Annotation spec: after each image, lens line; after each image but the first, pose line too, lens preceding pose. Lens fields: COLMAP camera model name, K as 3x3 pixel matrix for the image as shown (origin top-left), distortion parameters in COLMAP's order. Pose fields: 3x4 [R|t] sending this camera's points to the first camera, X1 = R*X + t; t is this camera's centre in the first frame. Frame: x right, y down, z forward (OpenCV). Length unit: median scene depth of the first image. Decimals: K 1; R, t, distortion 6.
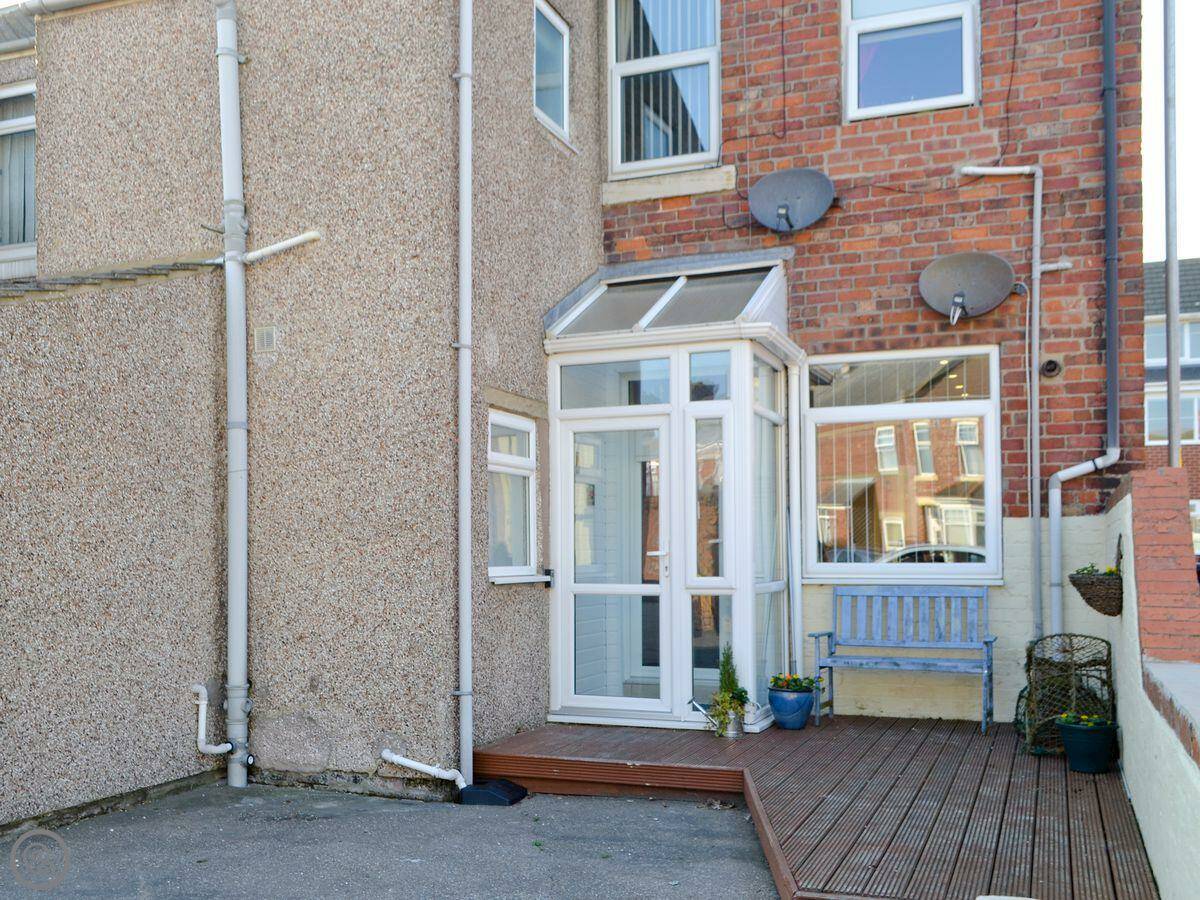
lens RADIAL K [[1065.4, 0, 600.0], [0, 1065.4, 450.0], [0, 0, 1]] dist [-0.006559, -0.002475]
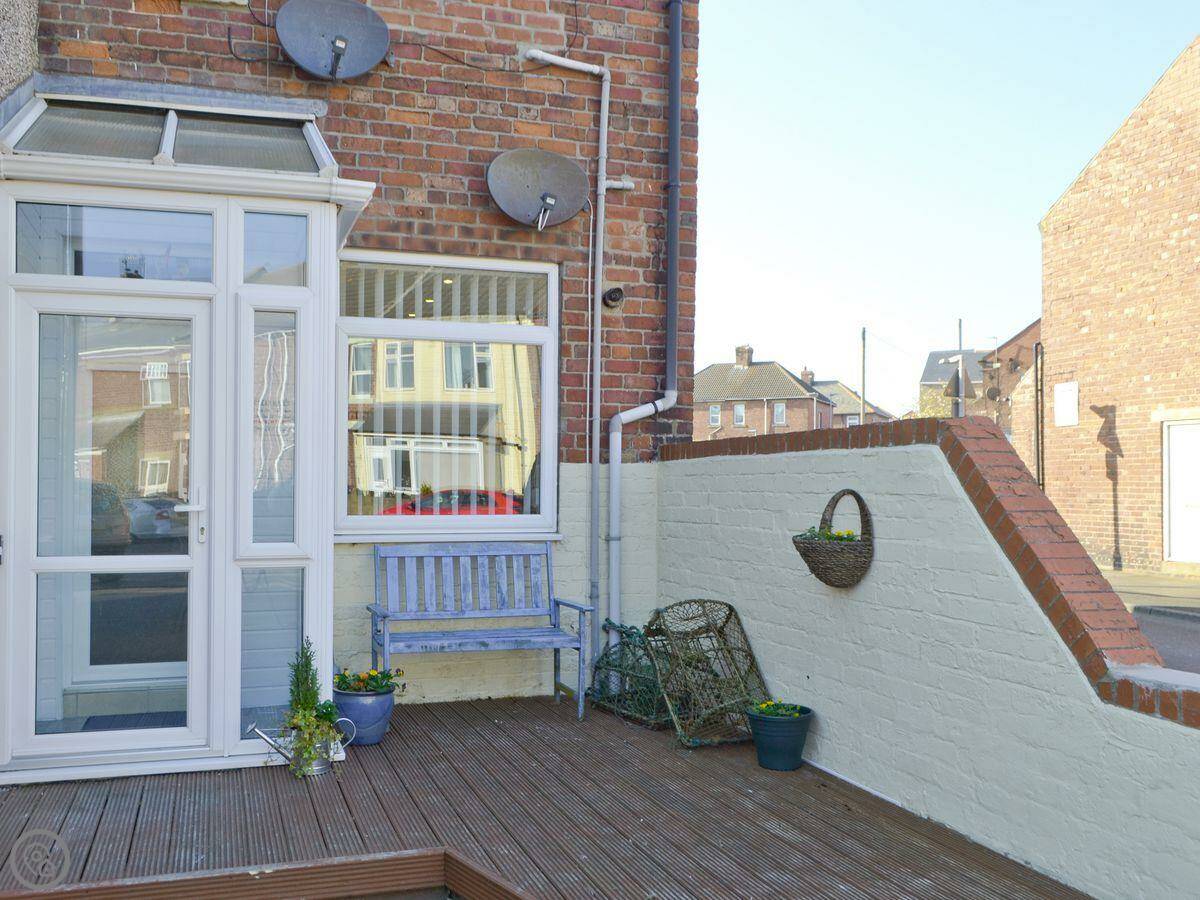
lens RADIAL K [[1065.4, 0, 600.0], [0, 1065.4, 450.0], [0, 0, 1]] dist [-0.006559, -0.002475]
pose [[0.808615, 0.027372, 0.587701, -0.105895], [-0.063080, 0.997193, 0.040347, 0.015229], [-0.584947, -0.069698, 0.808071, 0.264668]]
